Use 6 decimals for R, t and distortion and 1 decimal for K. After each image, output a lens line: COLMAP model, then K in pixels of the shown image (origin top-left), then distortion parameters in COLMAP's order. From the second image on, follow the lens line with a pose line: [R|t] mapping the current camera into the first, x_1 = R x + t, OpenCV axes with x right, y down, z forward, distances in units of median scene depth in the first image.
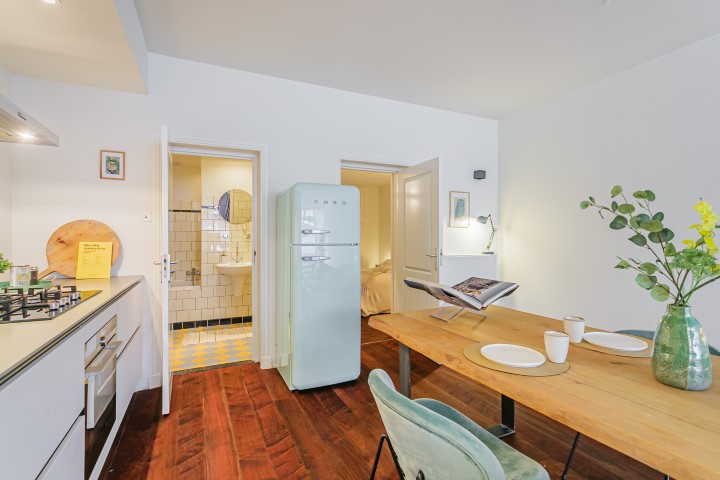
lens RADIAL K [[343.7, 0, 358.7], [0, 343.7, 236.5], [0, 0, 1]] dist [0.002326, 0.000012]
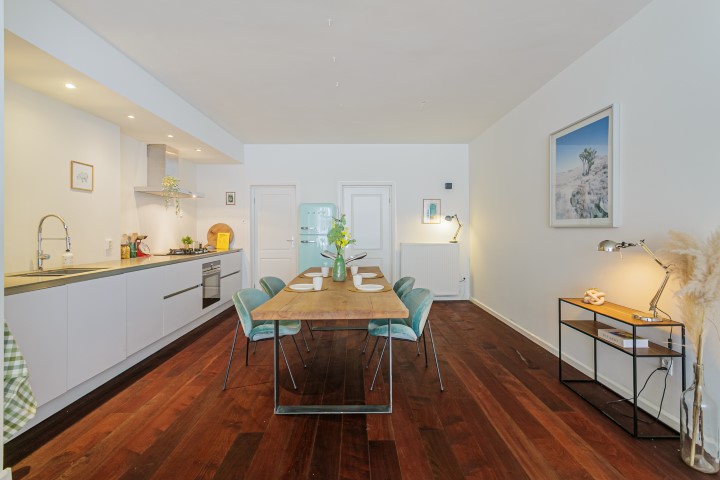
lens RADIAL K [[346.7, 0, 359.8], [0, 346.7, 229.5], [0, 0, 1]] dist [-0.000174, -0.000517]
pose [[0.911395, -0.000224, -0.411533, 0.945535], [0.001508, 0.999995, 0.002797, -0.010849], [0.411530, -0.003169, 0.911391, -0.683563]]
